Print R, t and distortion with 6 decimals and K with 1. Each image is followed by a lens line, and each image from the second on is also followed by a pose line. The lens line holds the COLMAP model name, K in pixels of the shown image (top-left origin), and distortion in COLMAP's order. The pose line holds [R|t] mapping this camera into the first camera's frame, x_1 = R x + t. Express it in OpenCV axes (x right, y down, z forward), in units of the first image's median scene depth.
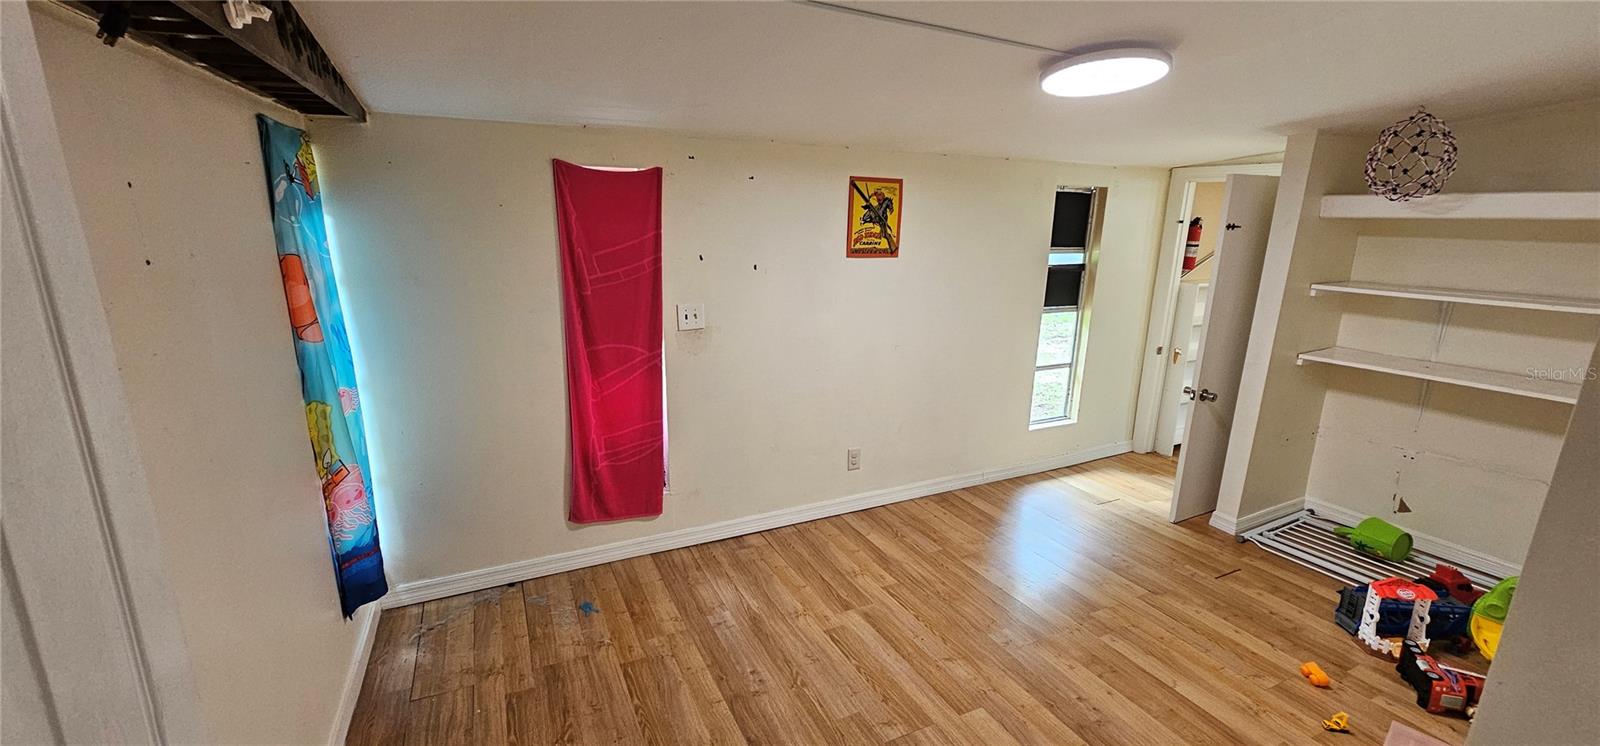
lens RADIAL K [[613.6, 0, 801.0], [0, 613.6, 371.3], [0, 0, 1]] dist [0.003400, 0.000185]
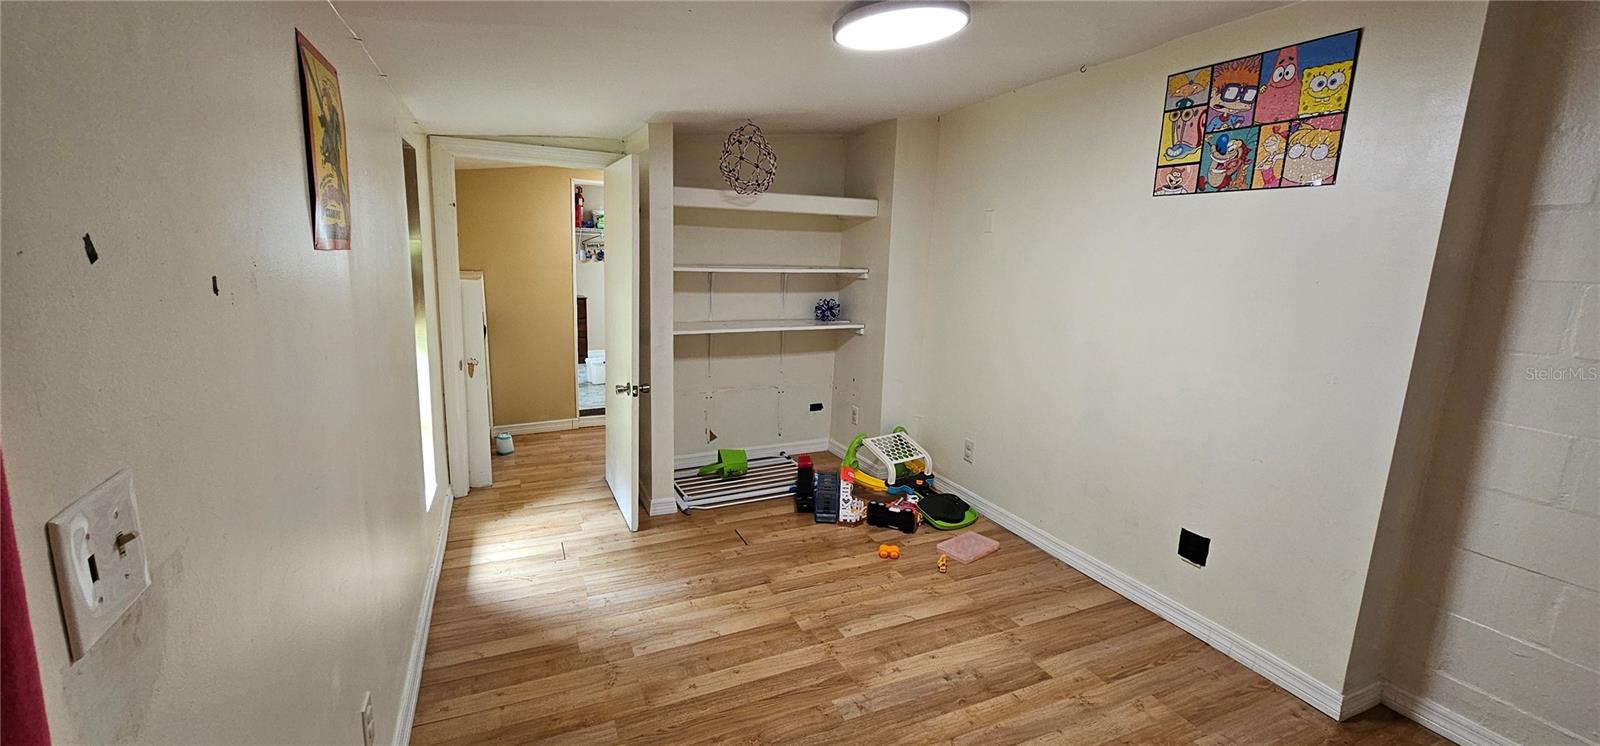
lens RADIAL K [[652.3, 0, 796.1], [0, 652.3, 368.9], [0, 0, 1]] dist [0.004439, -0.000050]
pose [[0.041272, -0.193104, 0.980310, -0.358272], [0.208190, 0.961272, 0.180589, -0.137472], [-0.977217, 0.196638, 0.079876, 0.758895]]
